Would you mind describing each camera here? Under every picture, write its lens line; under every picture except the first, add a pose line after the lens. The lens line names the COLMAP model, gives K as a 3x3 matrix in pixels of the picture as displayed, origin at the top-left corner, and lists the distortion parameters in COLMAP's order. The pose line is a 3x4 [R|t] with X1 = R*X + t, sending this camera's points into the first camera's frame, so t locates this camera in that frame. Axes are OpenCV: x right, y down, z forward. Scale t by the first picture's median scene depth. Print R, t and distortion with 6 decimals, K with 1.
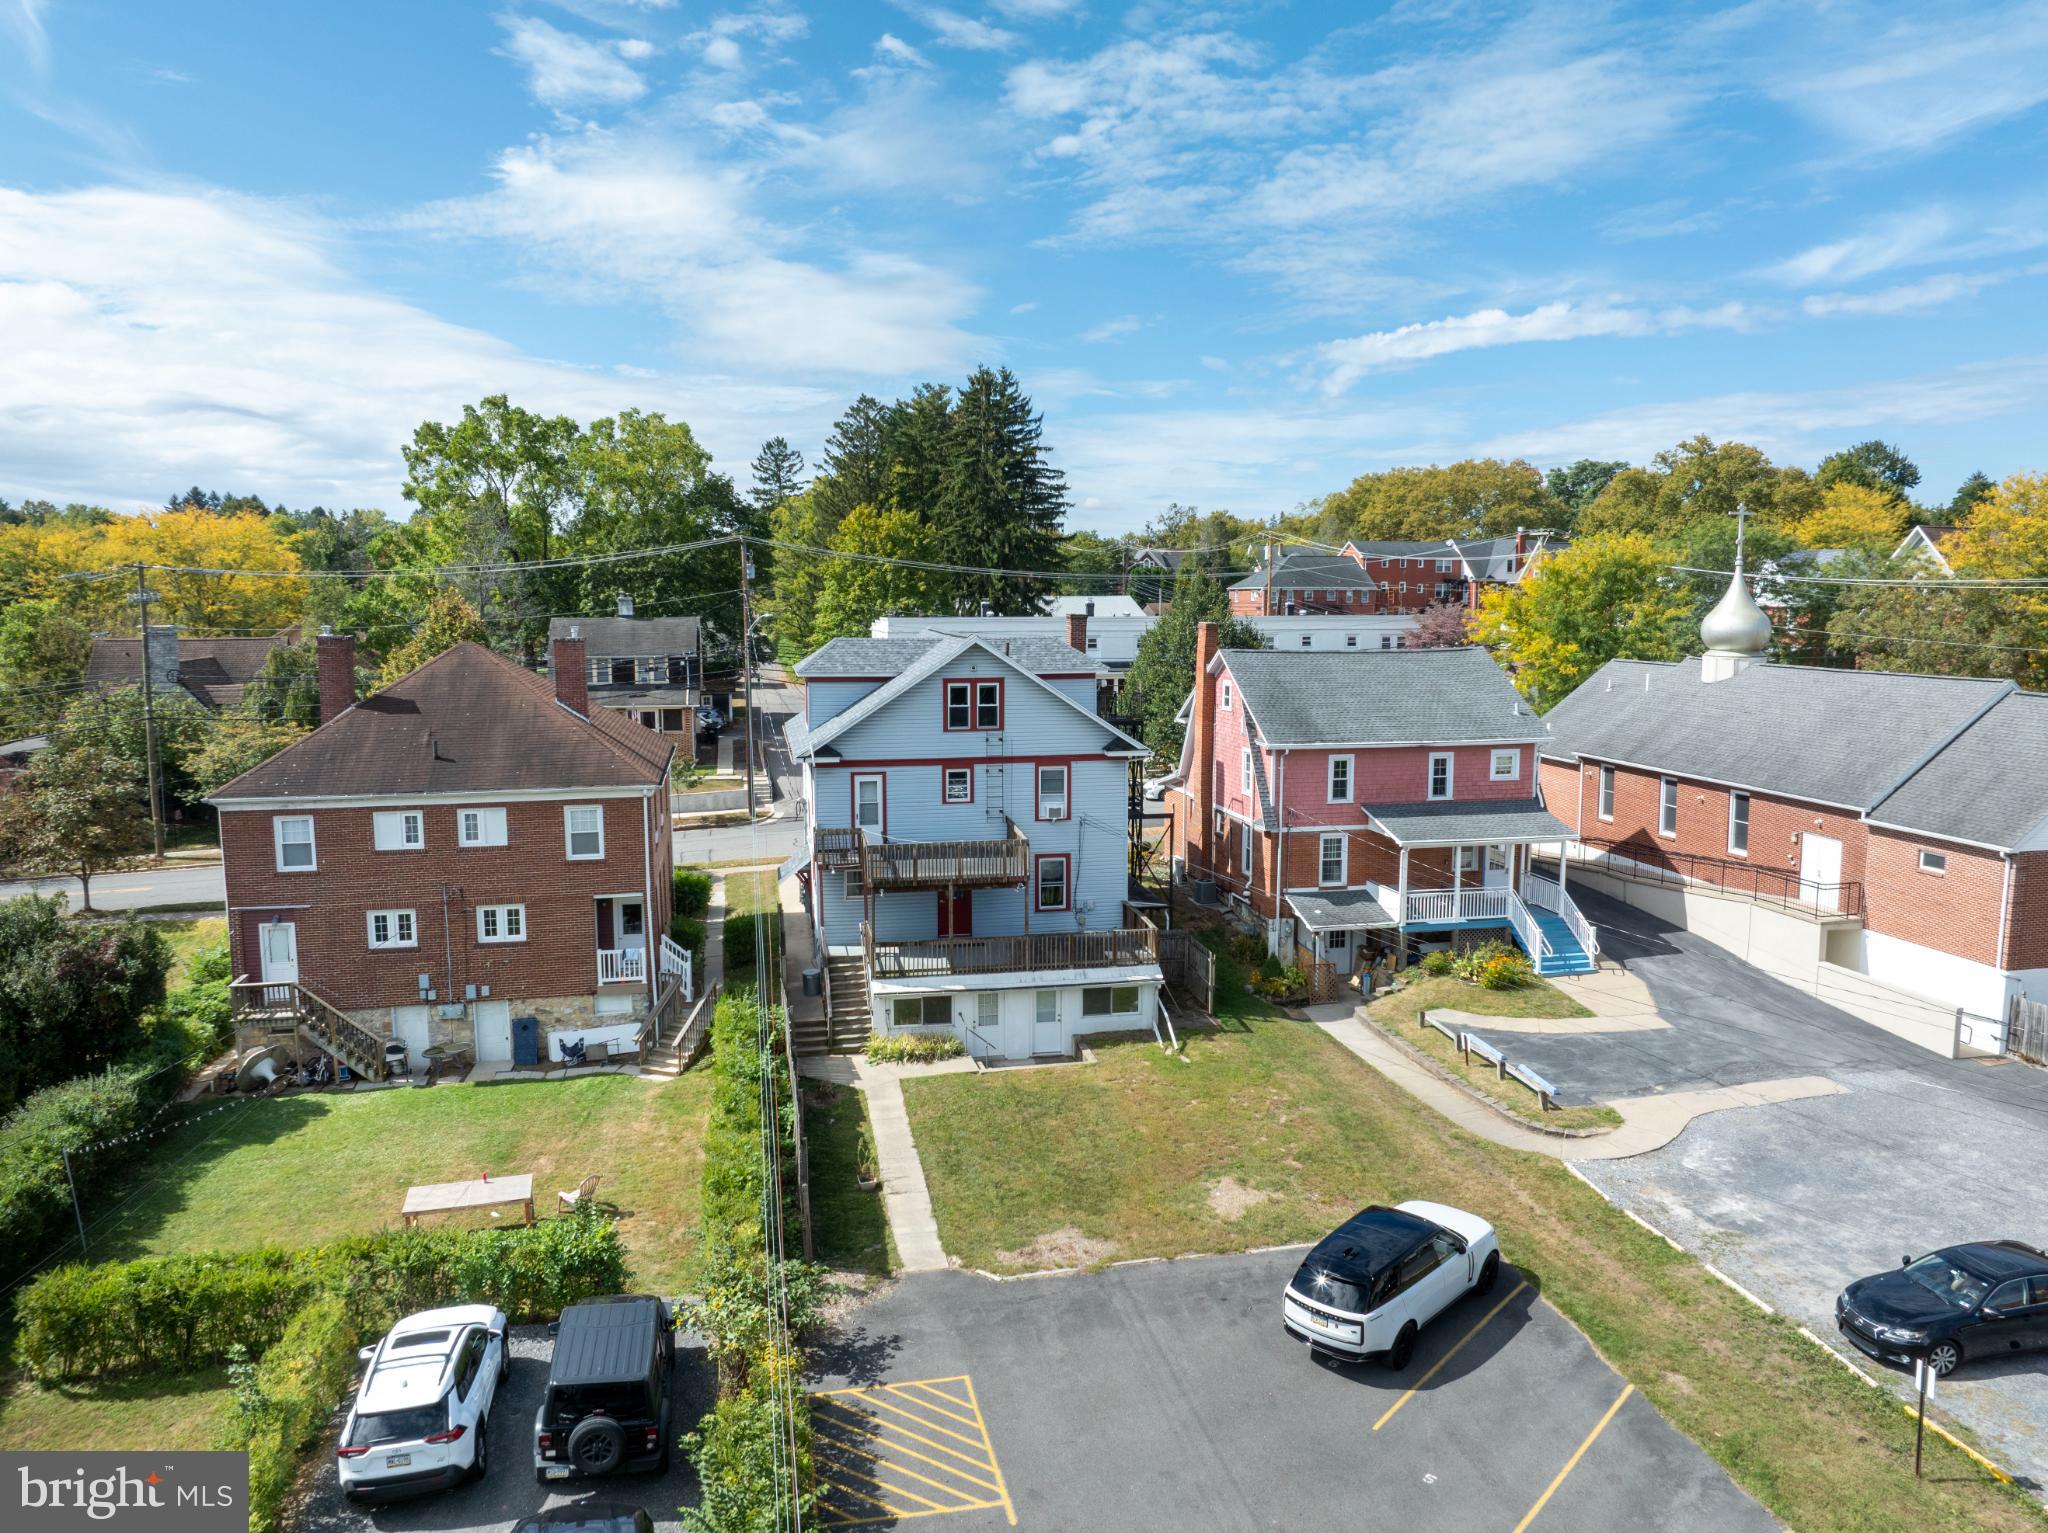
lens RADIAL K [[1436.2, 0, 1024.0], [0, 1436.2, 766.5], [0, 0, 1]] dist [-0.035207, -0.002169]
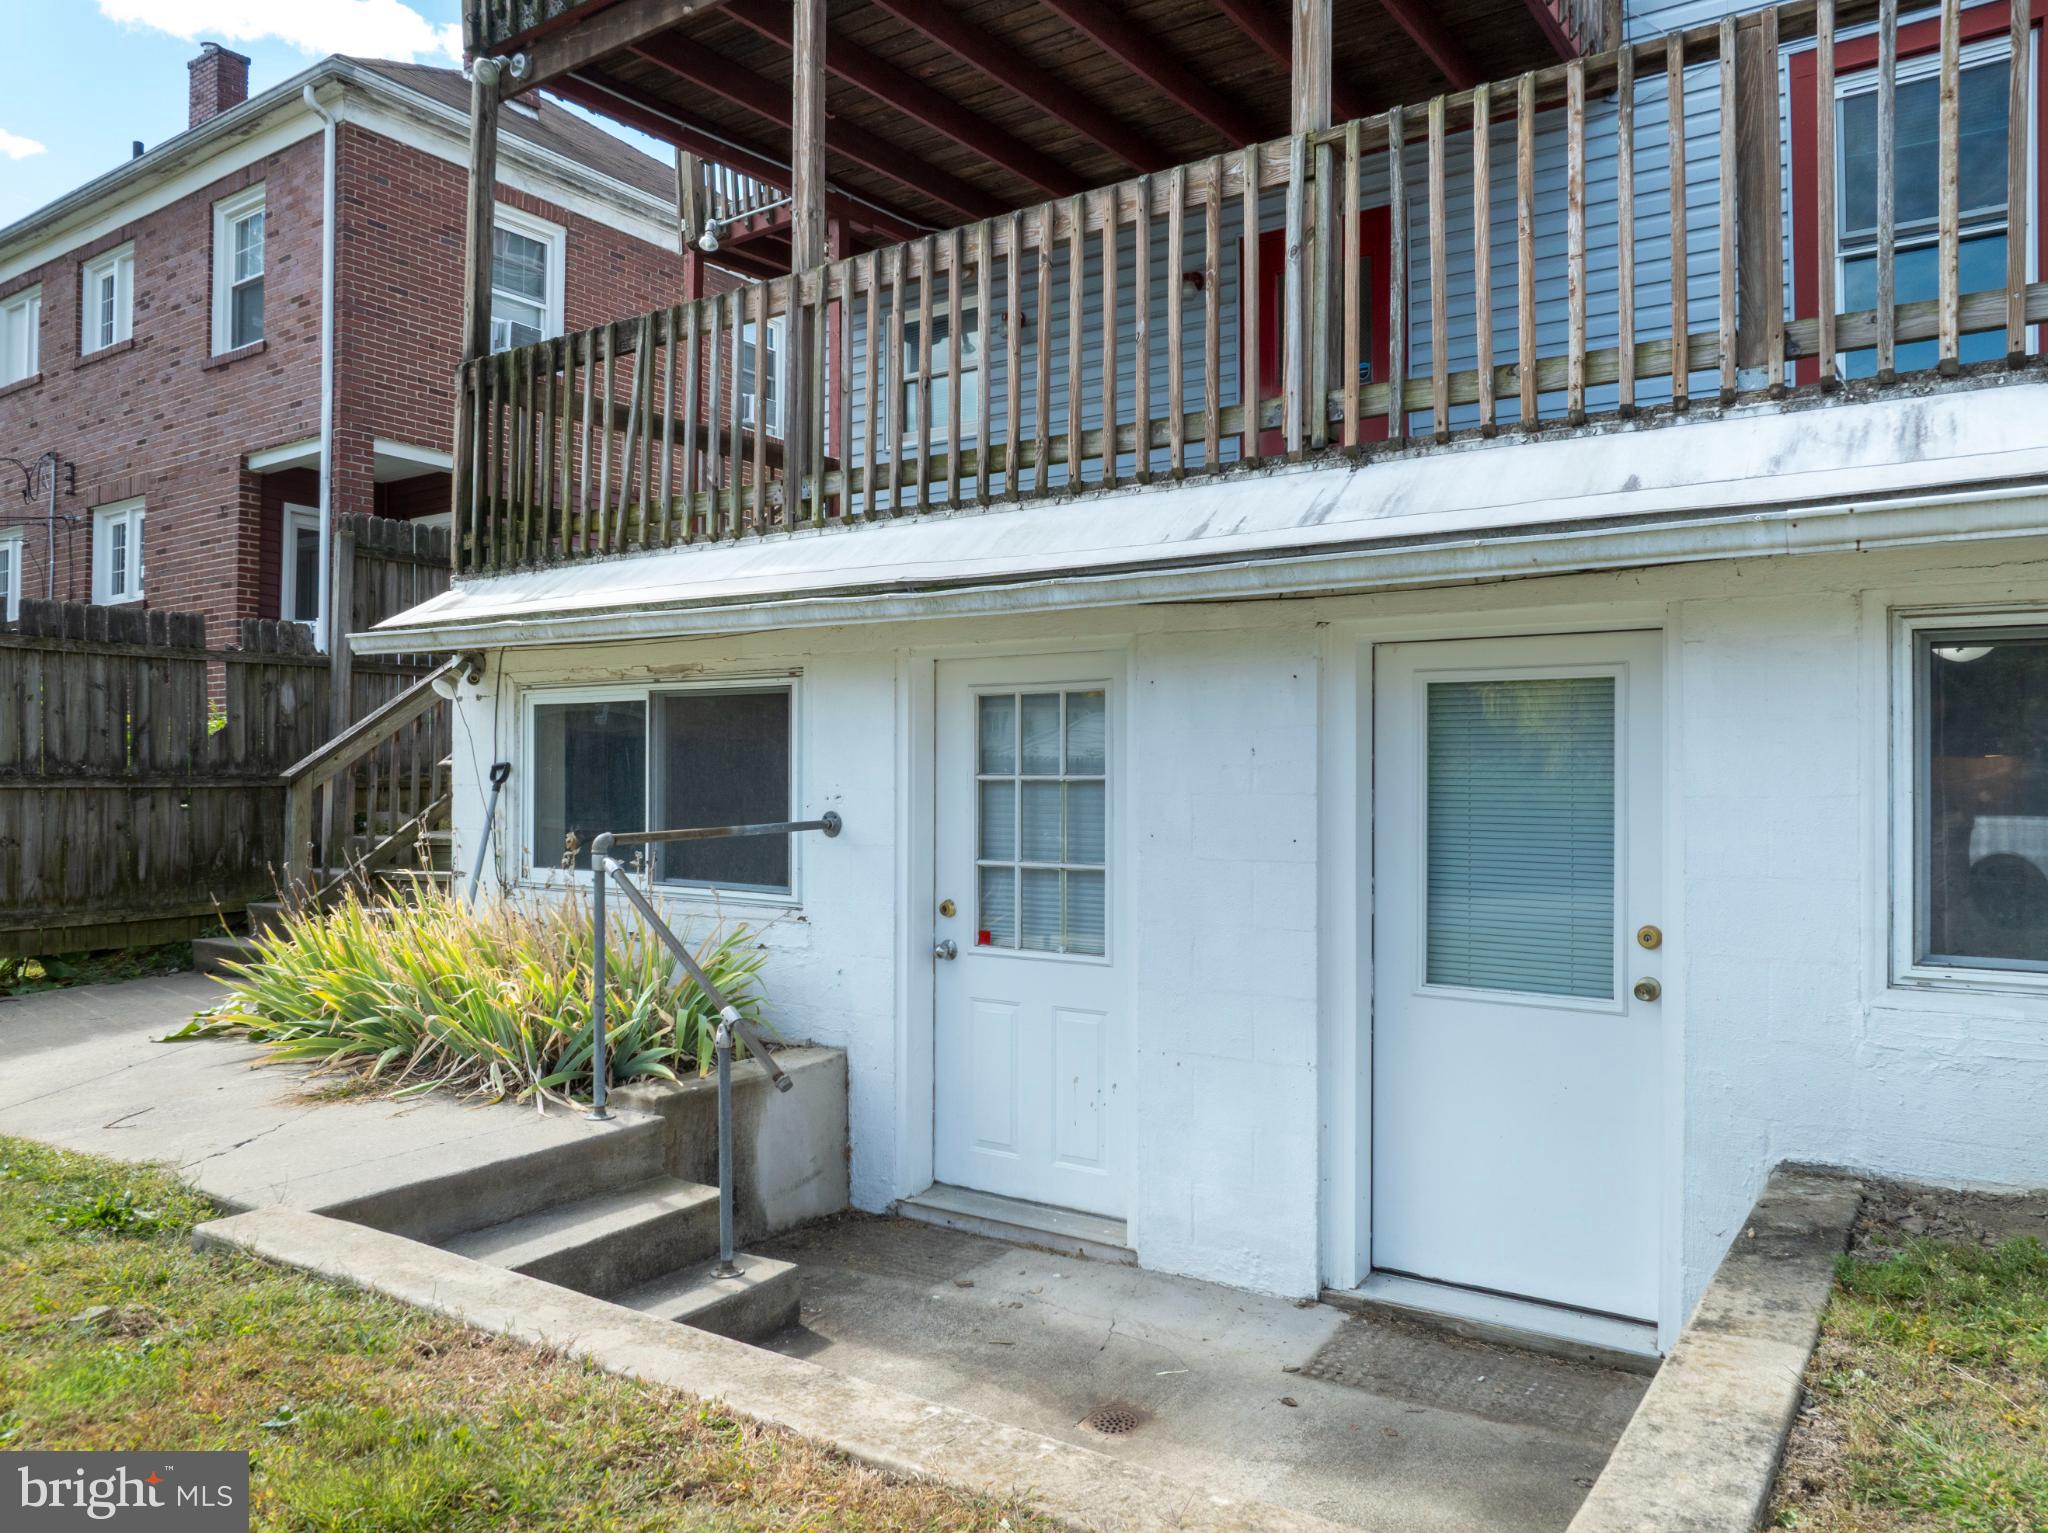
lens RADIAL K [[1436.2, 0, 1024.0], [0, 1436.2, 766.5], [0, 0, 1]] dist [-0.035207, -0.002169]
pose [[0.704031, -0.001602, -0.710167, 0.063517], [-0.092195, 0.991329, -0.093634, 0.175134], [0.704159, 0.131395, 0.697779, 0.902339]]
